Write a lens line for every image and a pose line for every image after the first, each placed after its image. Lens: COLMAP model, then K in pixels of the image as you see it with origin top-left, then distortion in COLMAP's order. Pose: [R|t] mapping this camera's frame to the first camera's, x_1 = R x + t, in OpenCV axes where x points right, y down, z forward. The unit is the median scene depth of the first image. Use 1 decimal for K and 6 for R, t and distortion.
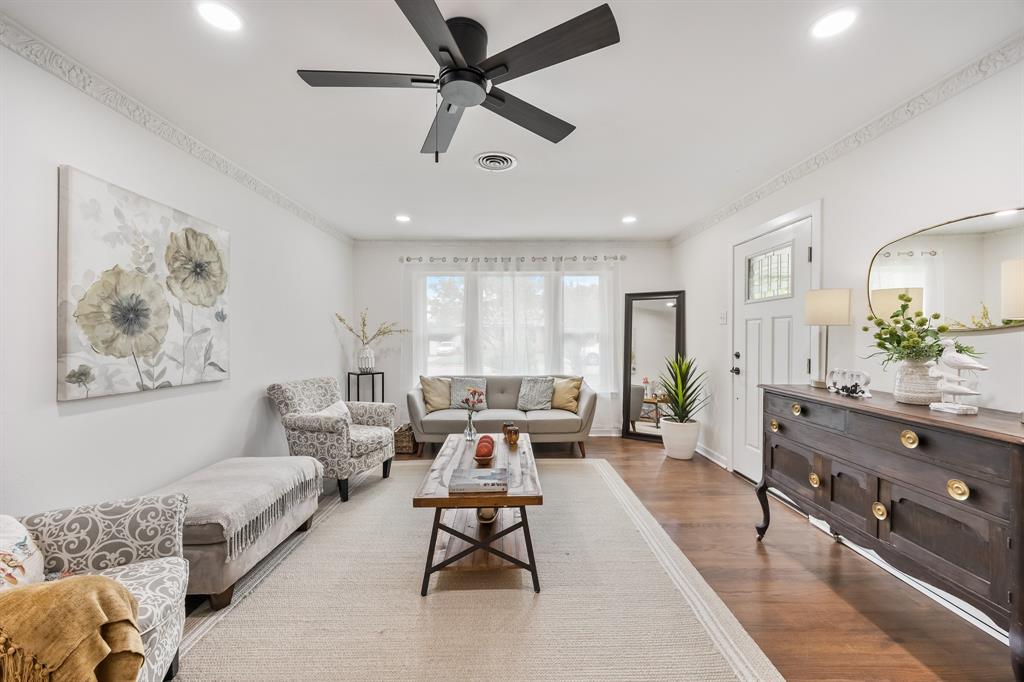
lens RADIAL K [[400.6, 0, 513.6], [0, 400.6, 342.2], [0, 0, 1]] dist [0.006462, 0.000026]
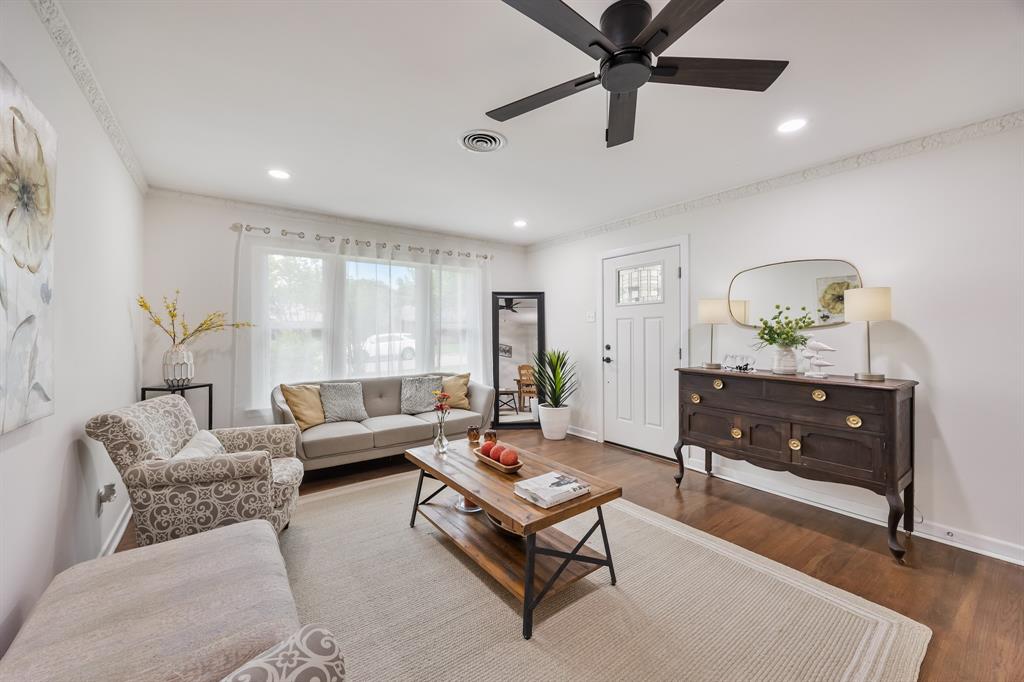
lens RADIAL K [[394.3, 0, 510.8], [0, 394.3, 332.8], [0, 0, 1]] dist [0.000285, 0.000076]
pose [[0.815418, -0.001223, 0.578872, -0.371708], [0.009892, 0.999881, -0.011823, -0.001210], [-0.578789, 0.015367, 0.815333, 0.169553]]
